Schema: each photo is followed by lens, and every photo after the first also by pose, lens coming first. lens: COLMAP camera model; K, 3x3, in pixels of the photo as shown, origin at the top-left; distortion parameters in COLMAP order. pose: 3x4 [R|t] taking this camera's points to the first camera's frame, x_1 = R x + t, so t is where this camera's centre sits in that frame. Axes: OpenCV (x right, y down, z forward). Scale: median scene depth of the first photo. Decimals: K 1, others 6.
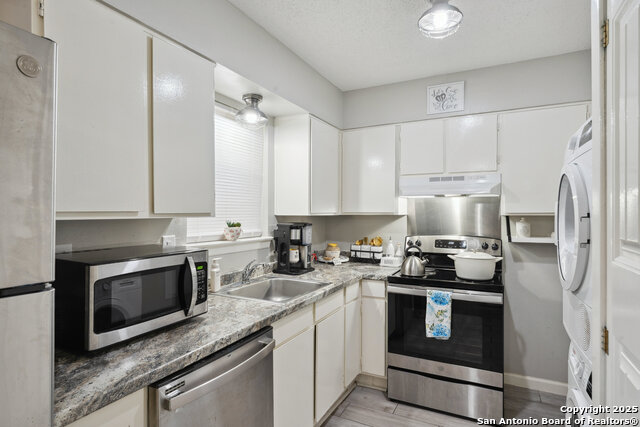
lens RADIAL K [[349.7, 0, 320.8], [0, 349.7, 201.7], [0, 0, 1]] dist [0.001725, -0.000723]
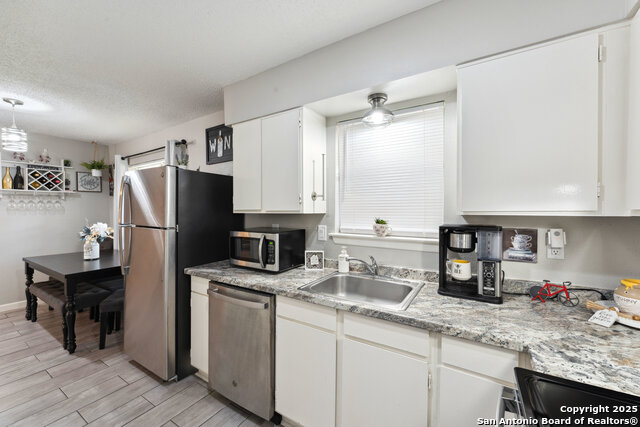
lens RADIAL K [[262.1, 0, 320.0], [0, 262.1, 213.5], [0, 0, 1]] dist [0.000133, 0.000009]
pose [[-0.089963, 0.017737, -0.995787, 1.053656], [0.025890, 0.999545, 0.015465, 0.040102], [0.995609, -0.024390, -0.090381, 1.621343]]
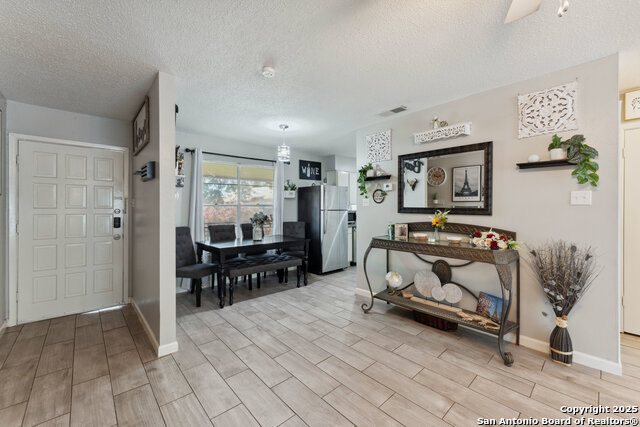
lens RADIAL K [[258.5, 0, 321.3], [0, 258.5, 207.1], [0, 0, 1]] dist [0.002189, 0.000194]
pose [[0.937867, 0.000267, -0.346994, 0.623324], [0.008670, 0.999670, 0.024202, -0.018845], [0.346885, -0.025706, 0.937555, -3.494693]]
